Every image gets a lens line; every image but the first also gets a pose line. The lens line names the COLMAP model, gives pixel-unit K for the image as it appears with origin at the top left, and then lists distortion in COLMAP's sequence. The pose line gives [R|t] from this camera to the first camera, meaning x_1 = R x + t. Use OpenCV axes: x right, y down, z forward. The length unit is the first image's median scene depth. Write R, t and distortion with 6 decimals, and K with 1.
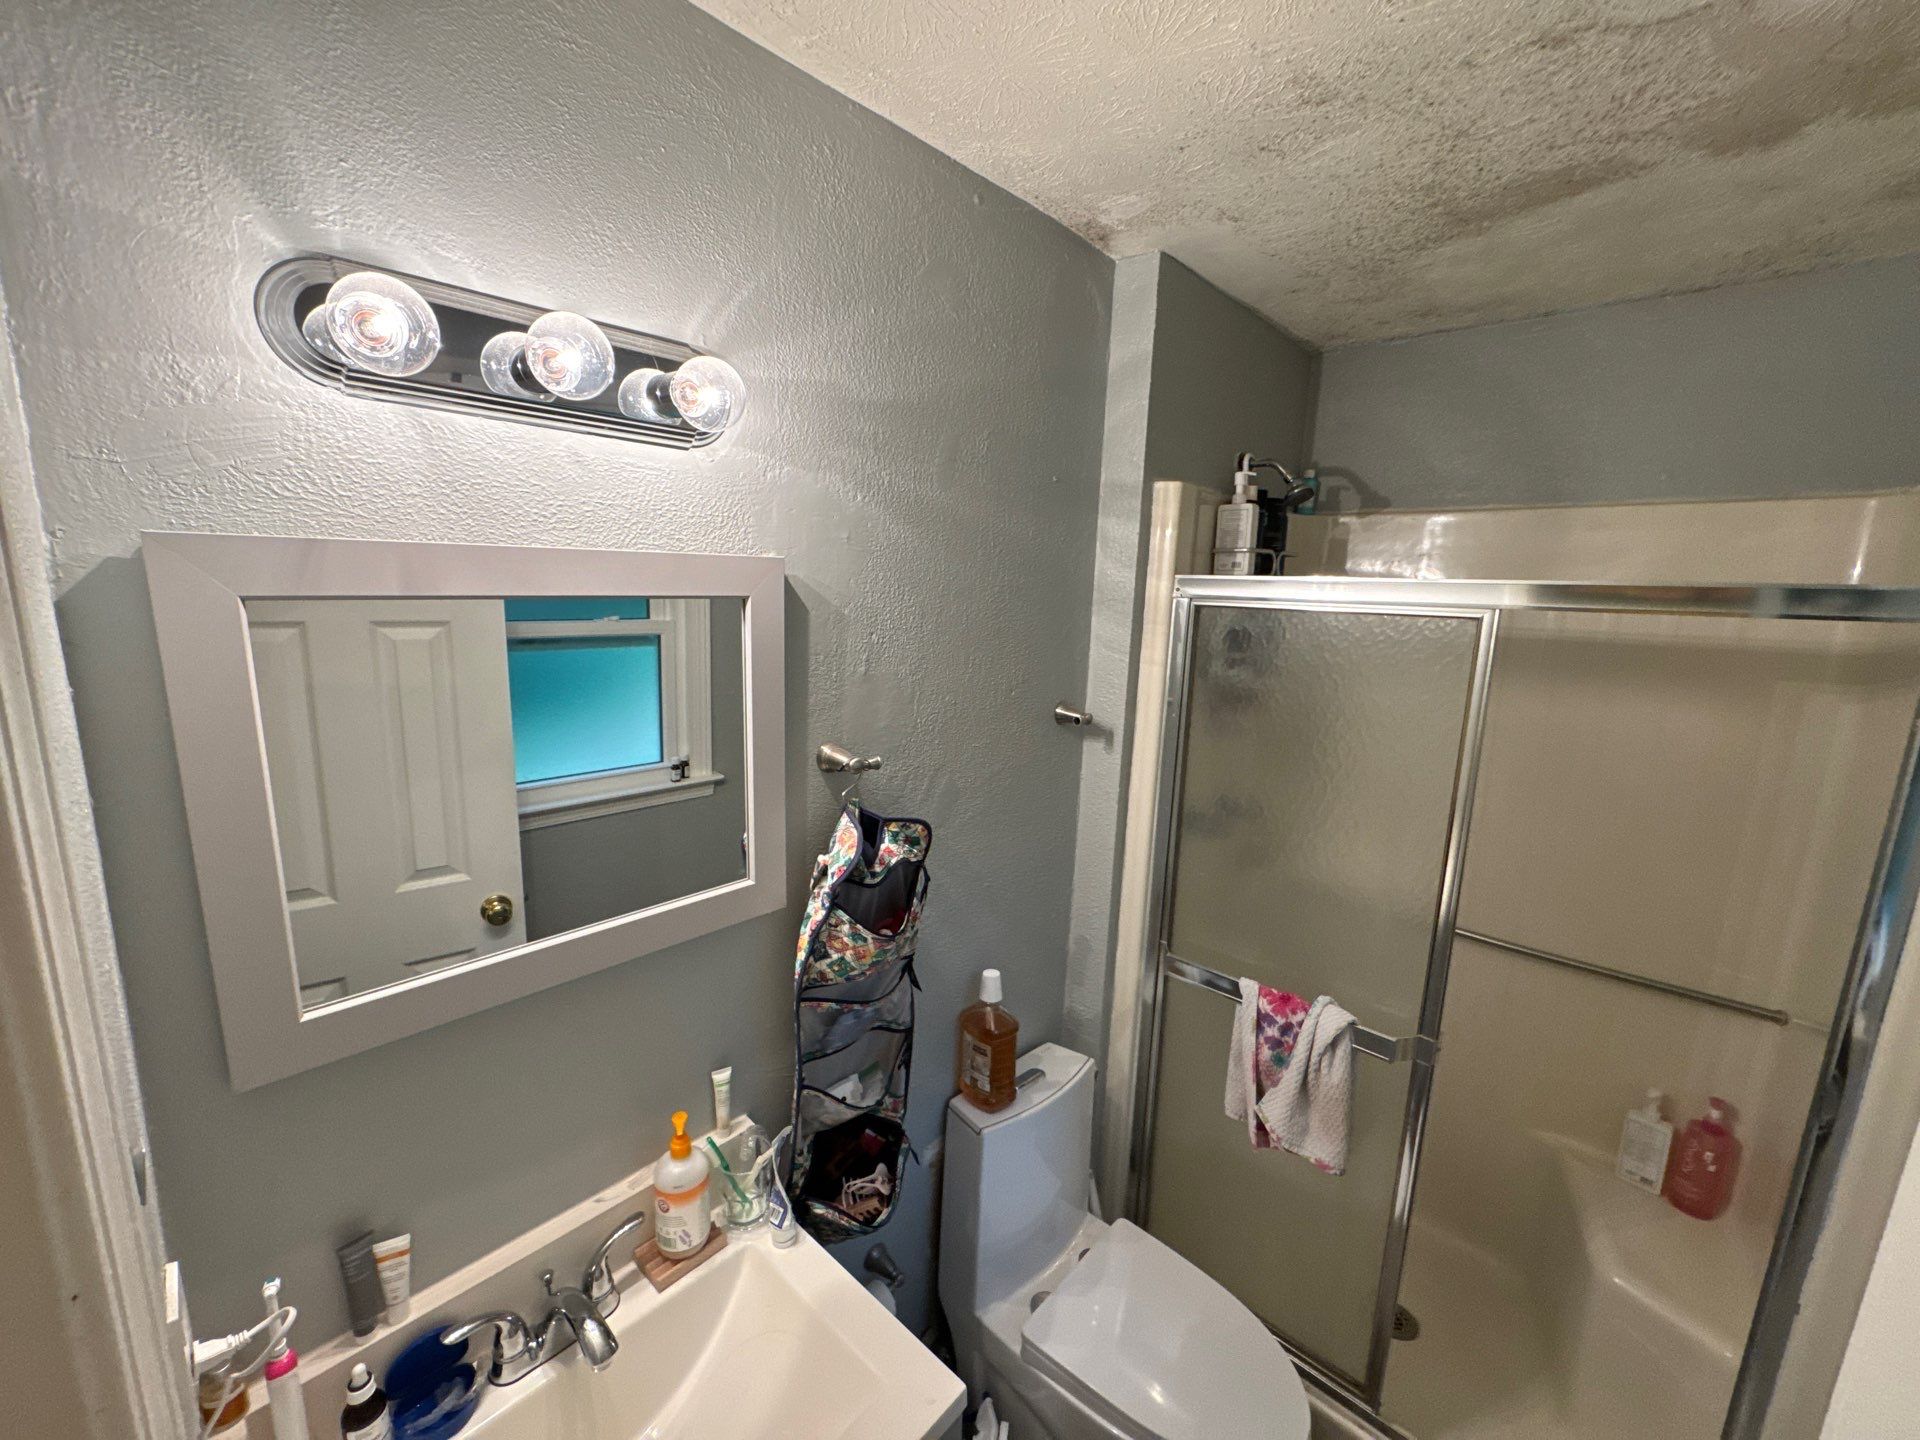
lens RADIAL K [[769.8, 0, 956.6], [0, 769.8, 718.2], [0, 0, 1]] dist [-0.000063, 0.000225]
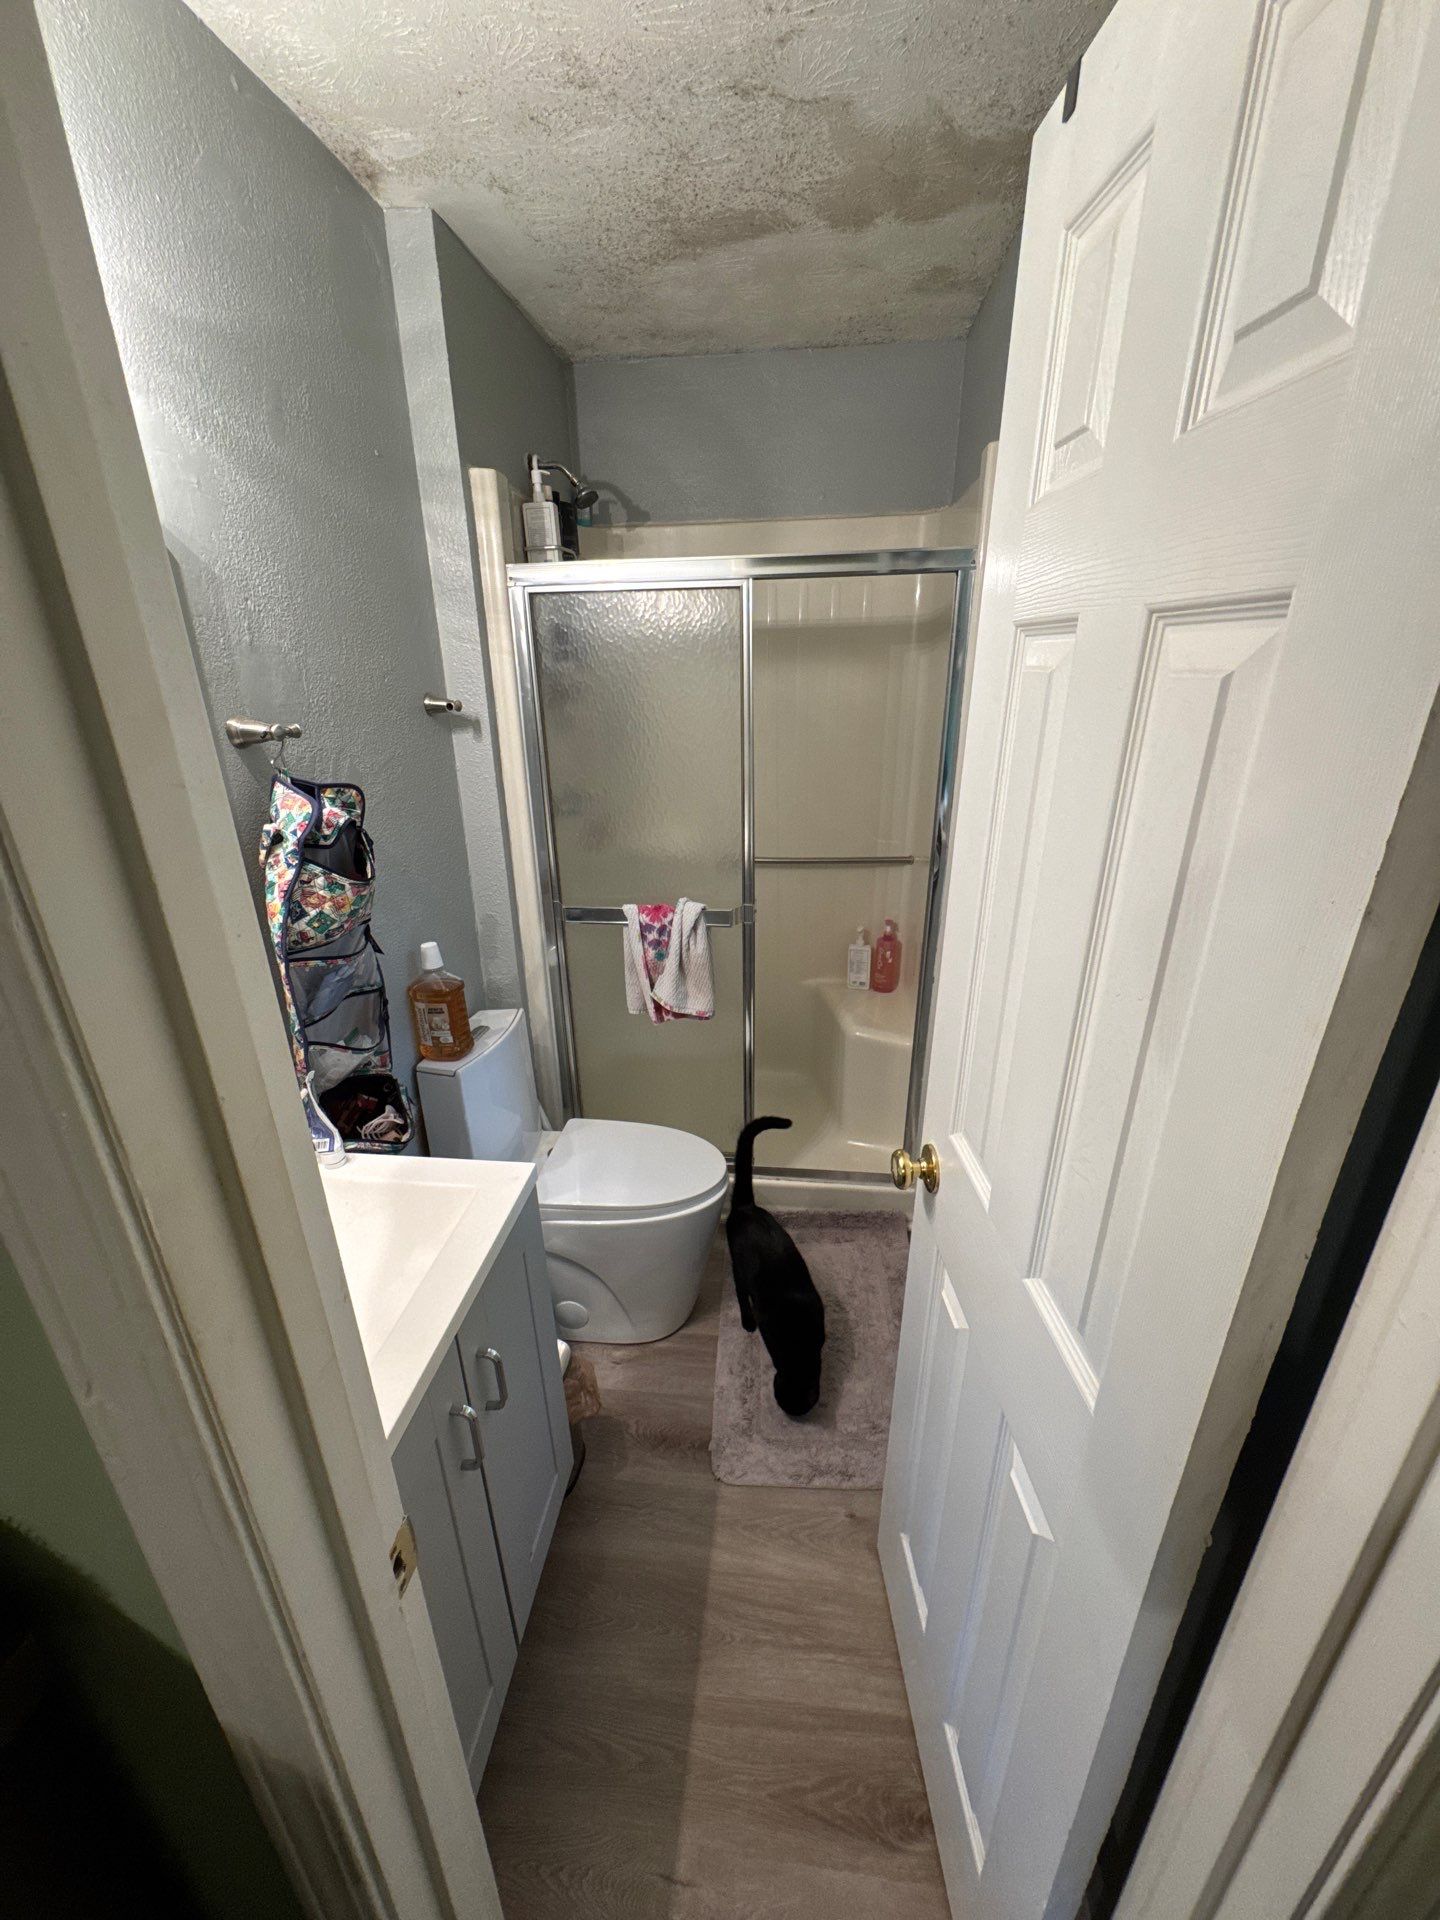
lens RADIAL K [[769.8, 0, 720.0], [0, 769.8, 960.0], [0, 0, 1]] dist [-0.000063, 0.000225]
pose [[0.807675, -0.255564, 0.531365, -0.222438], [0.144966, 0.959593, 0.241174, 0.152656], [-0.571530, -0.117760, 0.812087, -0.154387]]
